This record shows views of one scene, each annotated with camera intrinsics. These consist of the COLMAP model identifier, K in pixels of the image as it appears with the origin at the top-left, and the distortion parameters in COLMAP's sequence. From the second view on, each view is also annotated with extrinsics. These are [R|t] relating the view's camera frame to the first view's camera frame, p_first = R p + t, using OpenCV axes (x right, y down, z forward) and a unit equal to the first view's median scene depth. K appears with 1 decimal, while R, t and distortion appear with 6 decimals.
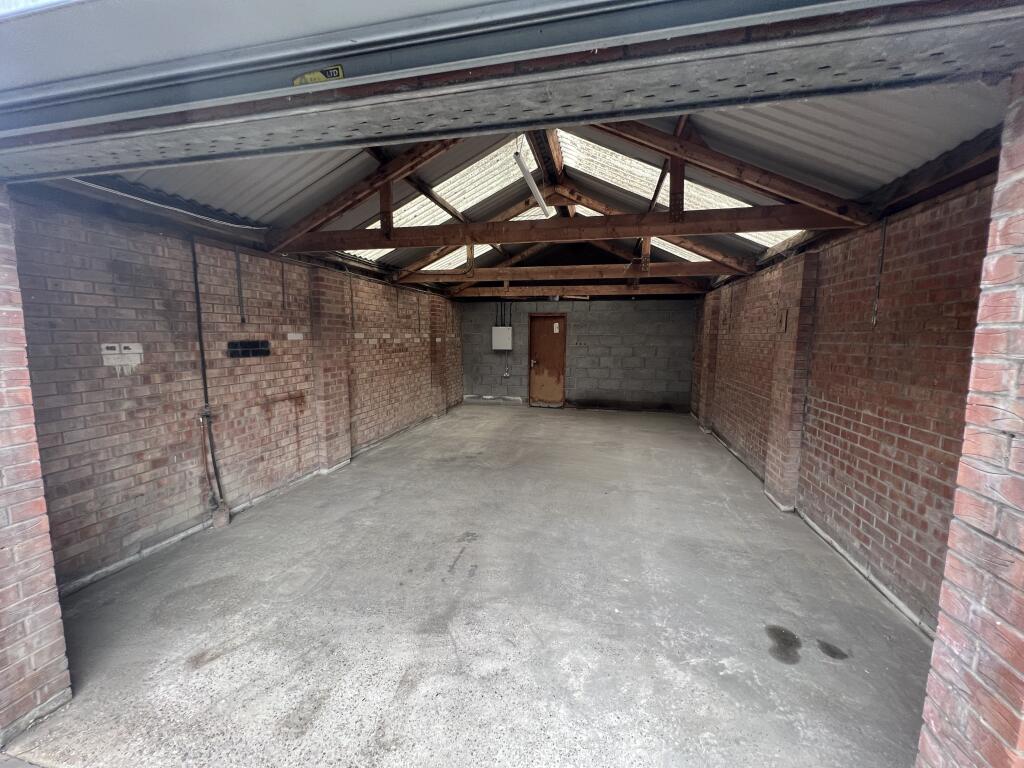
lens RADIAL K [[408.4, 0, 512.0], [0, 408.4, 384.0], [0, 0, 1]] dist [0.002720, 0.000178]
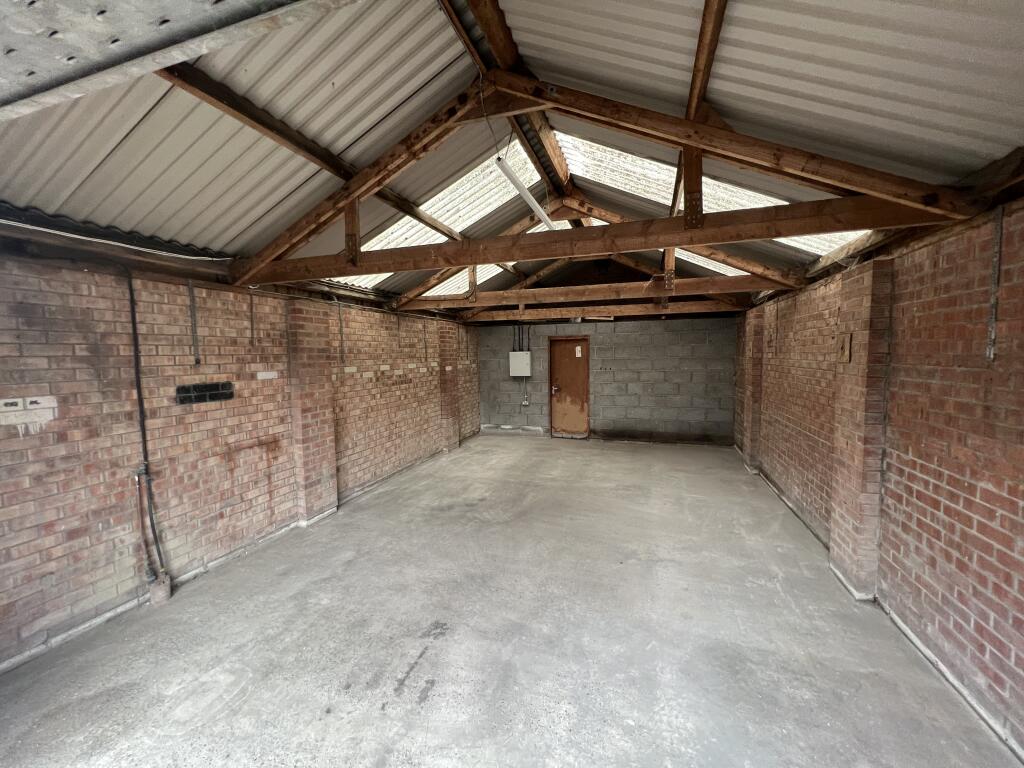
lens RADIAL K [[408.4, 0, 512.0], [0, 408.4, 384.0], [0, 0, 1]] dist [0.002720, 0.000178]
pose [[0.995427, -0.013929, -0.094502, 0.103427], [0.009669, 0.998923, -0.045387, -0.056127], [0.095032, 0.044266, 0.994490, 0.169021]]
